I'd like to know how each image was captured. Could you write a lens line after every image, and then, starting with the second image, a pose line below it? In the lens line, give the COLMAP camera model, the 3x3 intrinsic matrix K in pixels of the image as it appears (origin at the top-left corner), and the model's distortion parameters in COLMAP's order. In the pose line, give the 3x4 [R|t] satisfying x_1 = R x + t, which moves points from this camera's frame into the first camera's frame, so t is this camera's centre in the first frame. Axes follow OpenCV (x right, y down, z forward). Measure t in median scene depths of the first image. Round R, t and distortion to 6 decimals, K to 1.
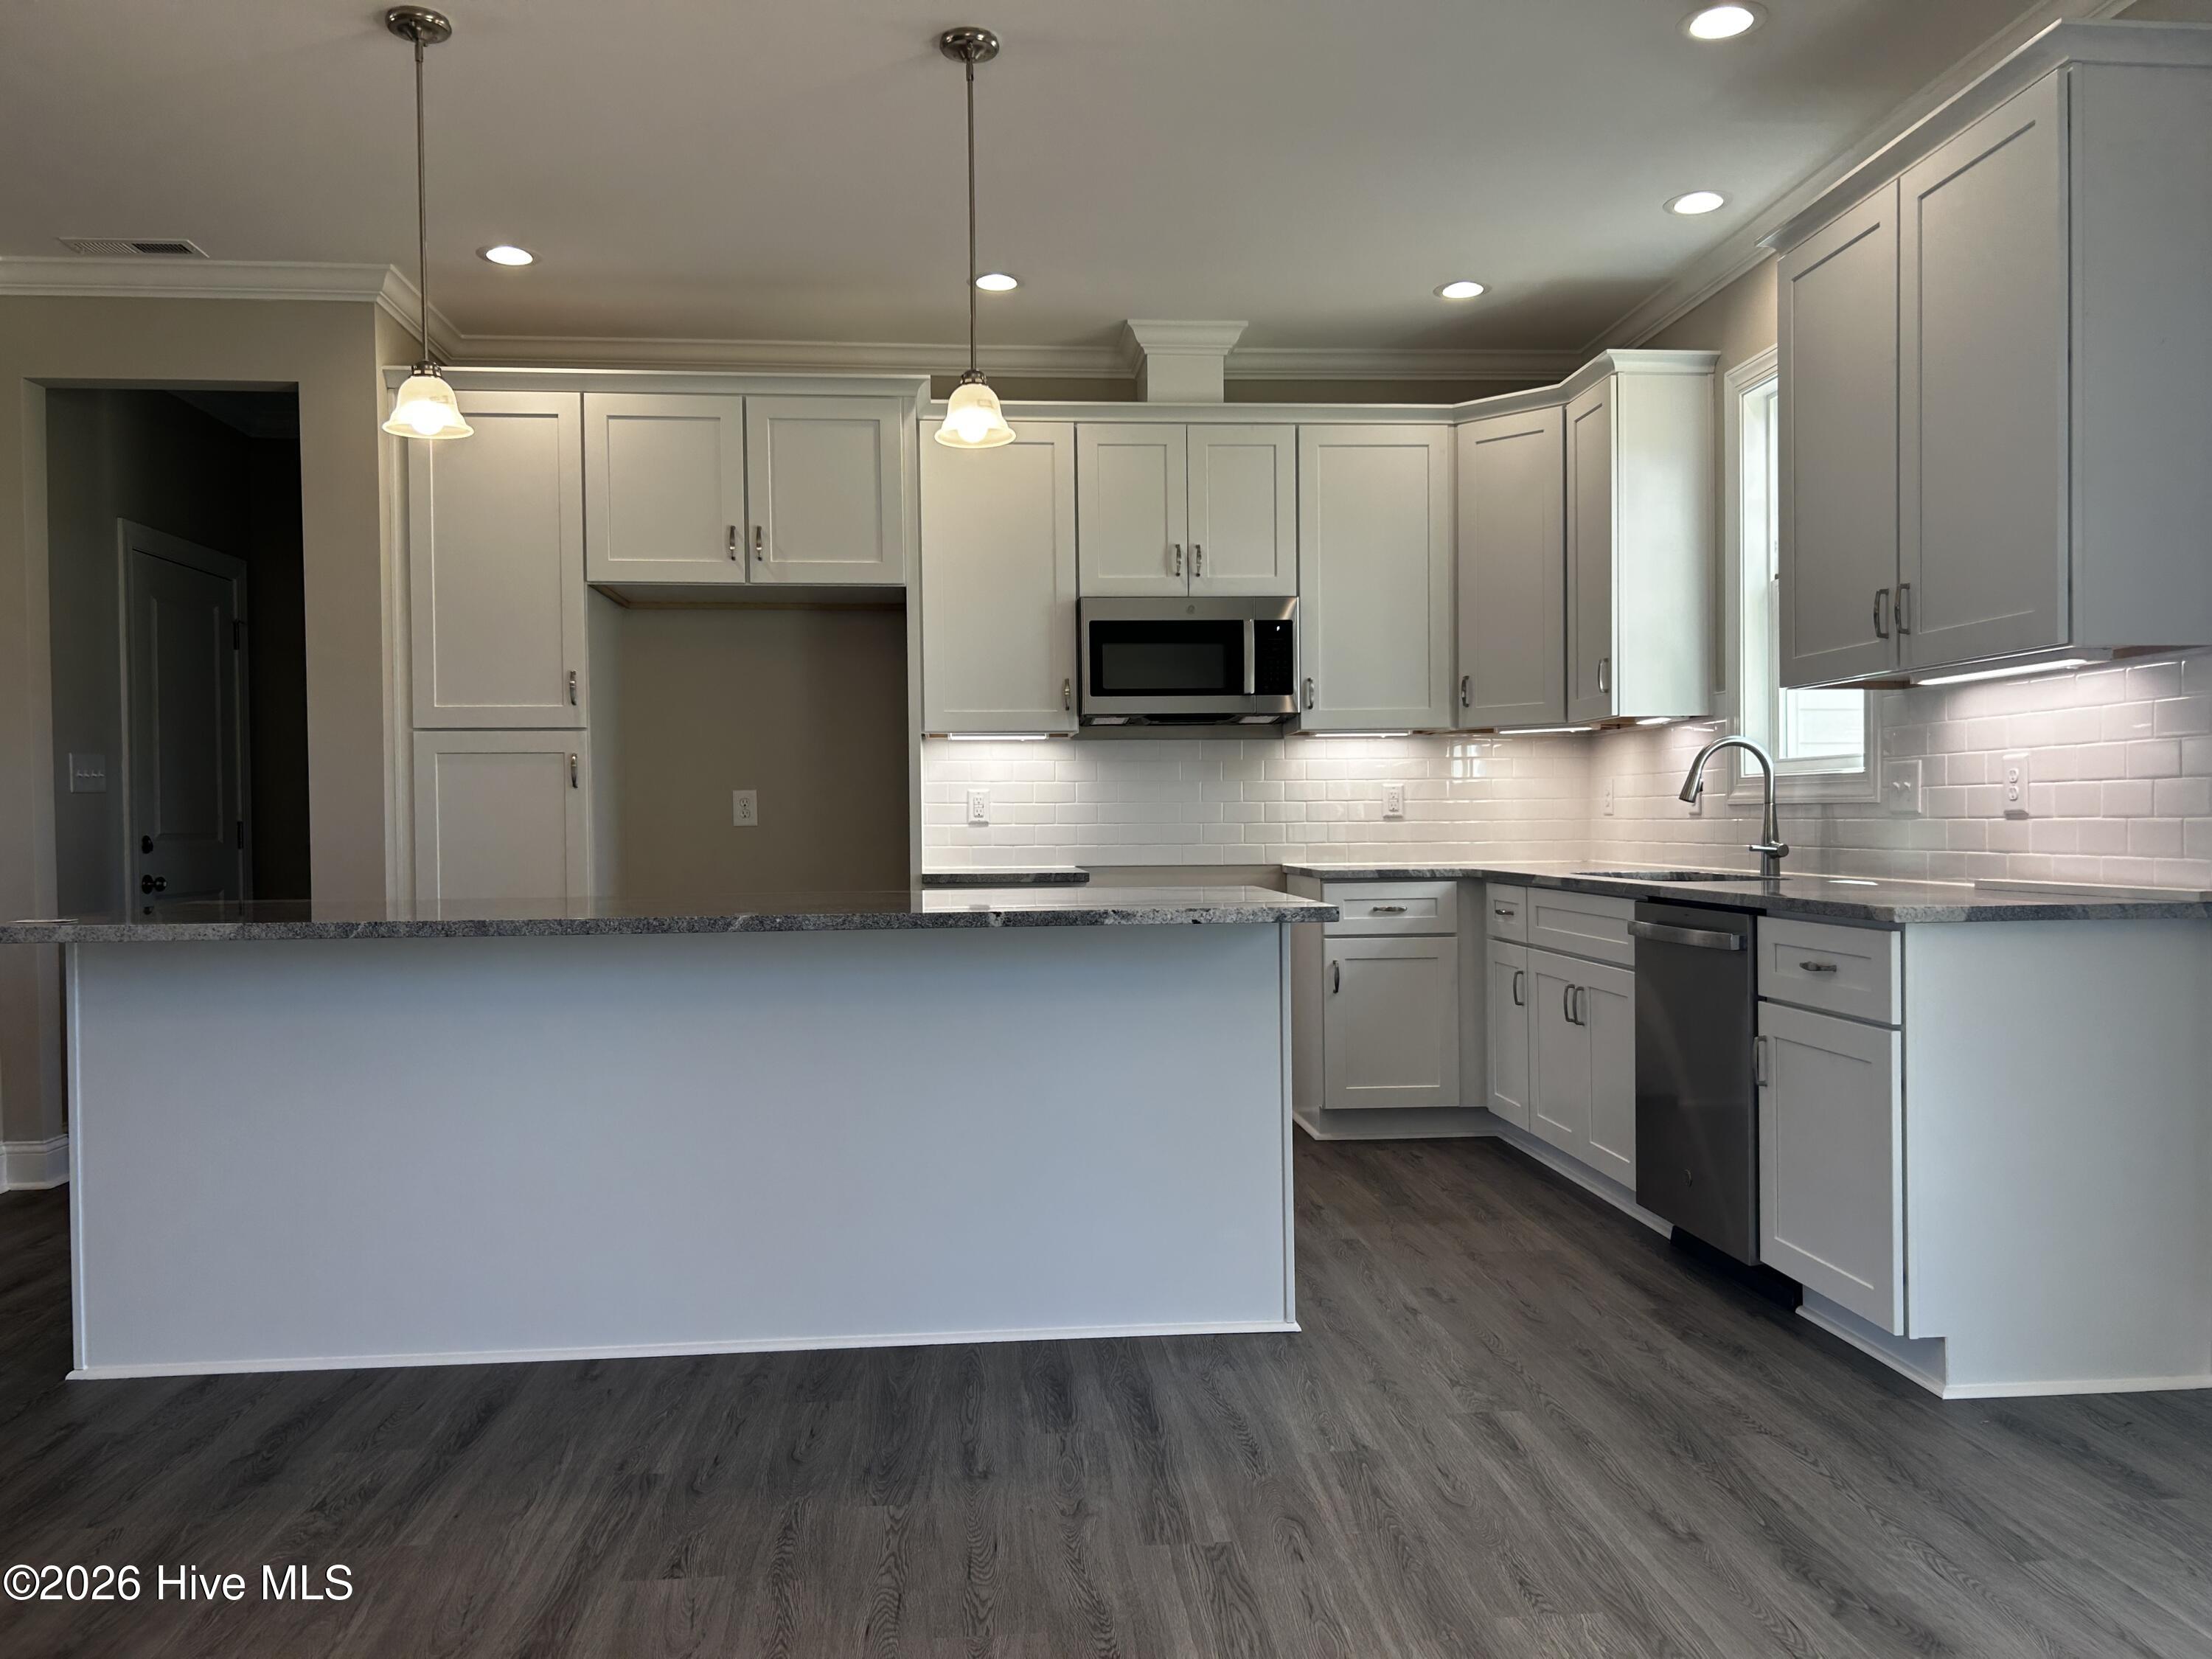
lens RADIAL K [[1663.3, 0, 1110.4], [0, 1663.3, 841.1], [0, 0, 1]] dist [0.034062, -0.032338]
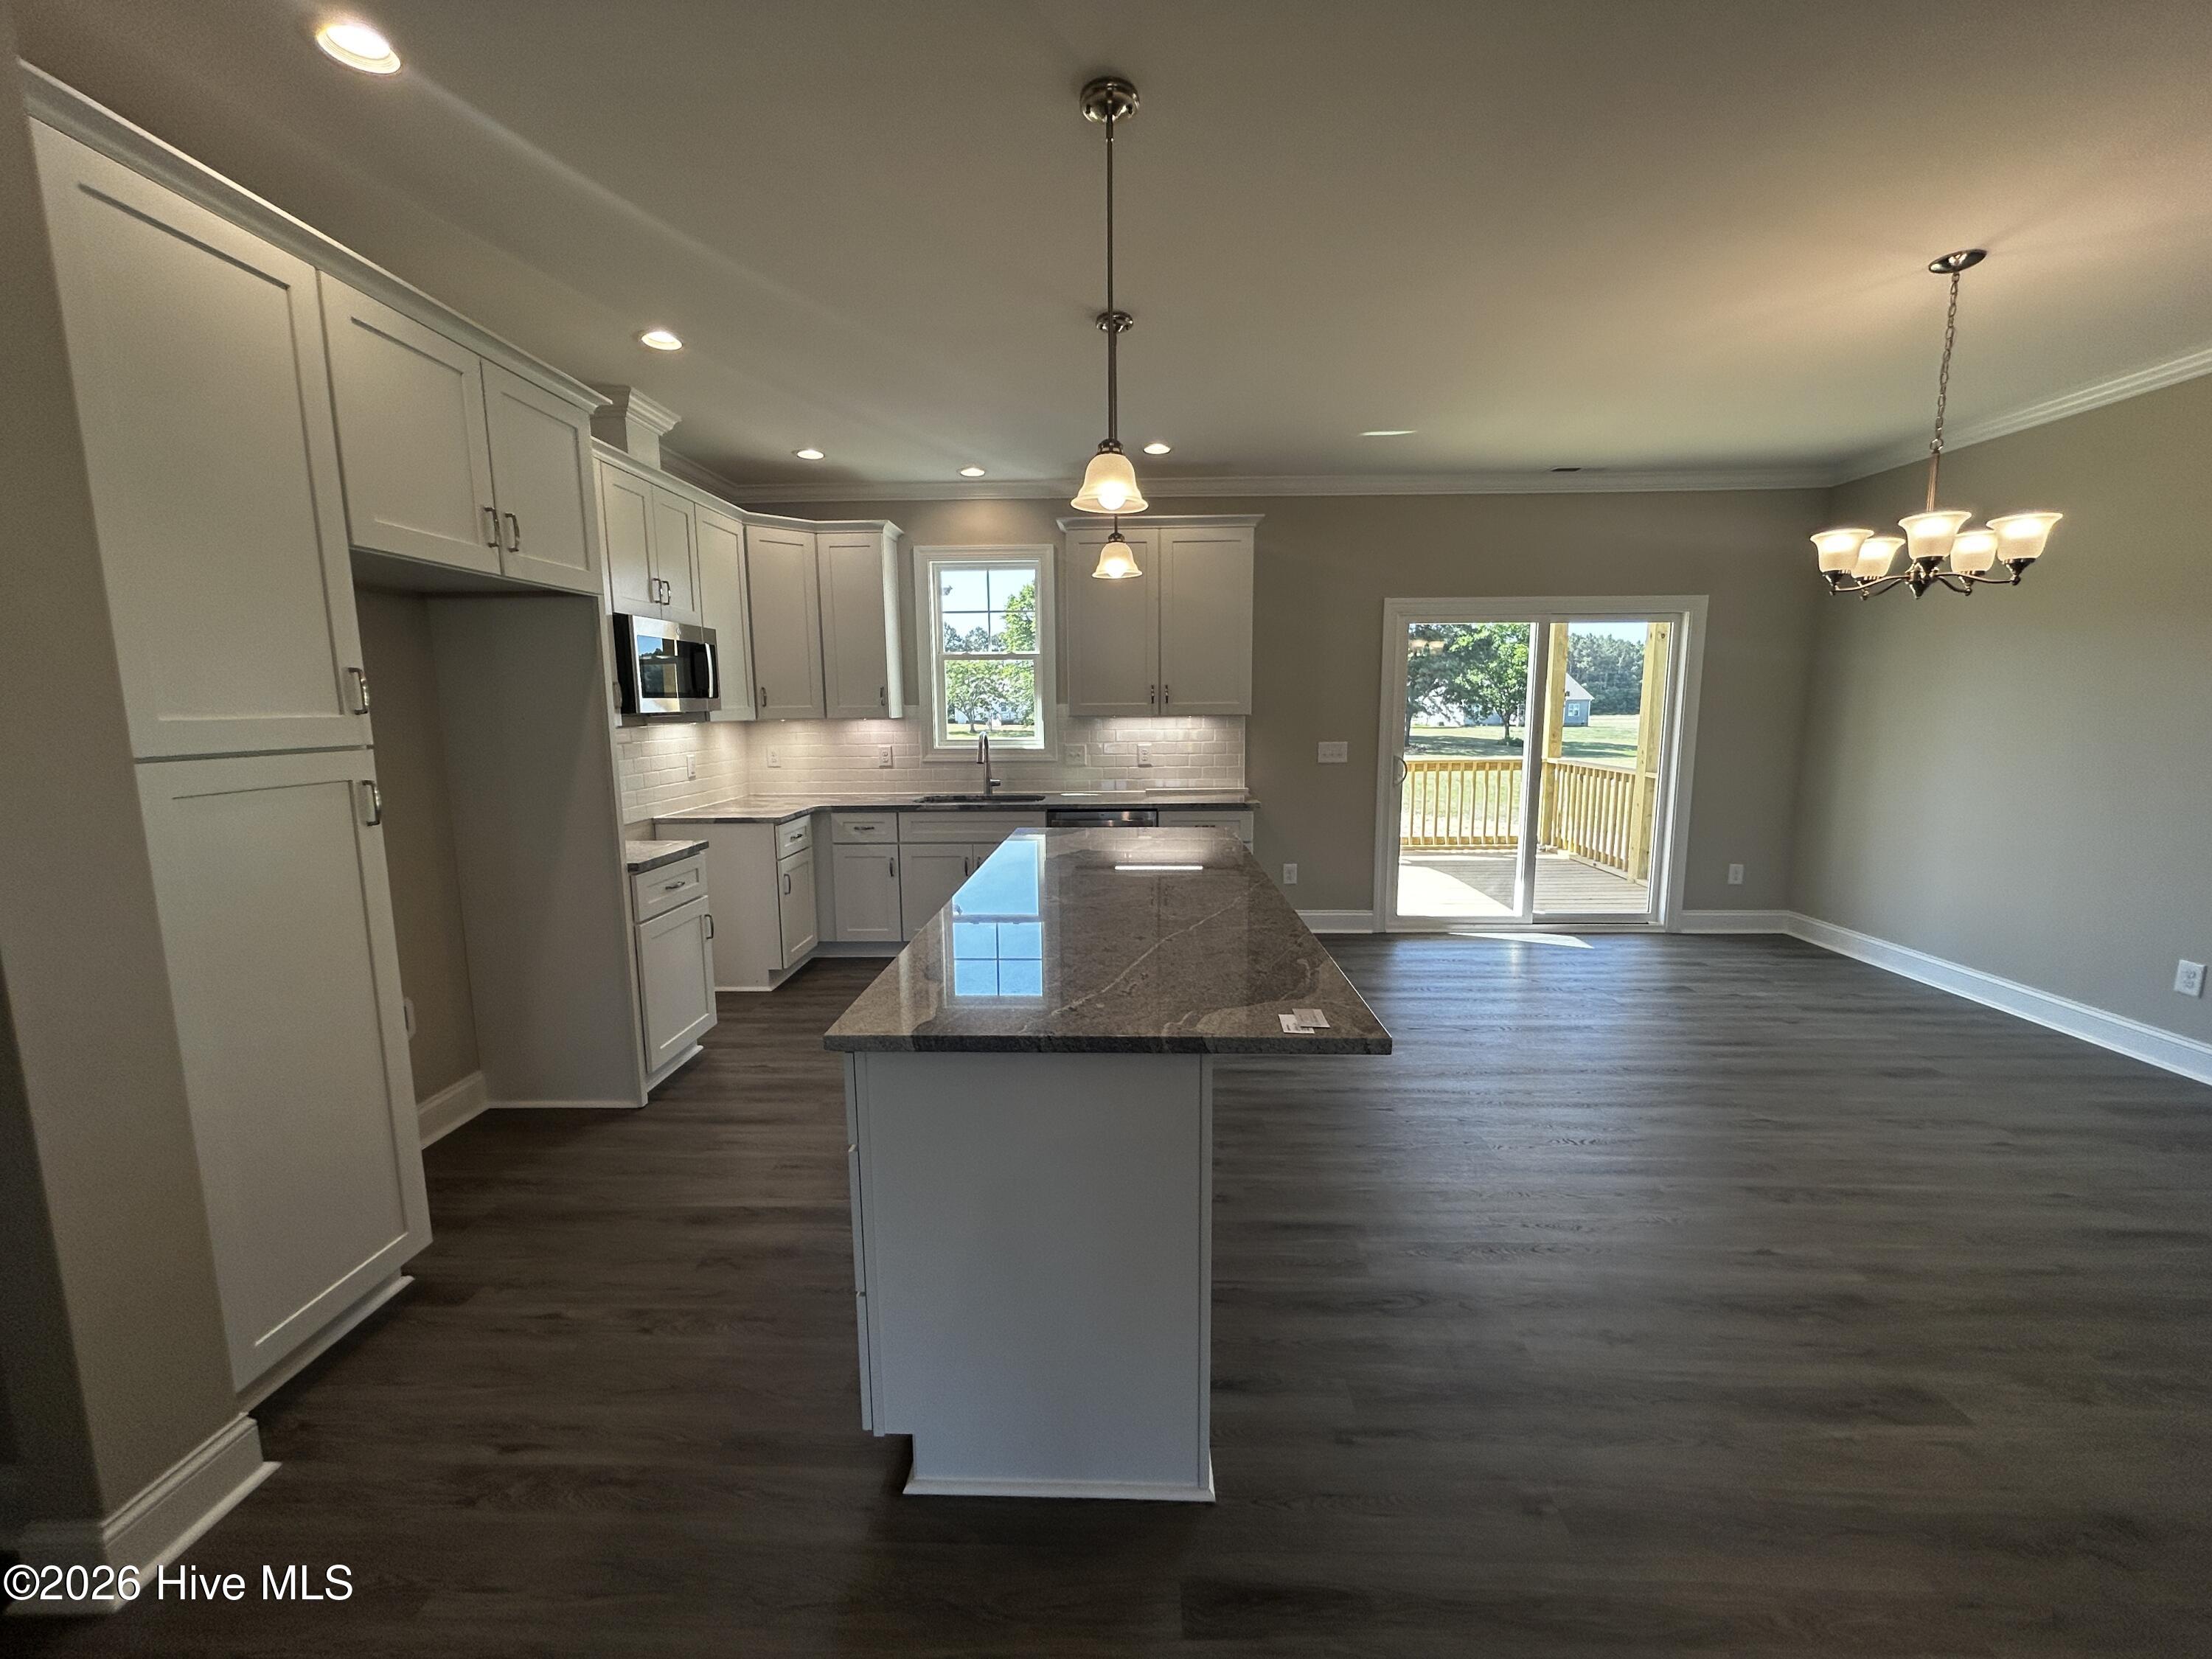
lens RADIAL K [[891.2, 0, 1102.2], [0, 891.2, 829.9], [0, 0, 1]] dist [0.000909, 0.000743]
pose [[0.122486, -0.134380, 0.983331, -0.795053], [0.022138, 0.990915, 0.132659, -0.090567], [-0.992223, 0.005520, 0.124348, 0.738761]]
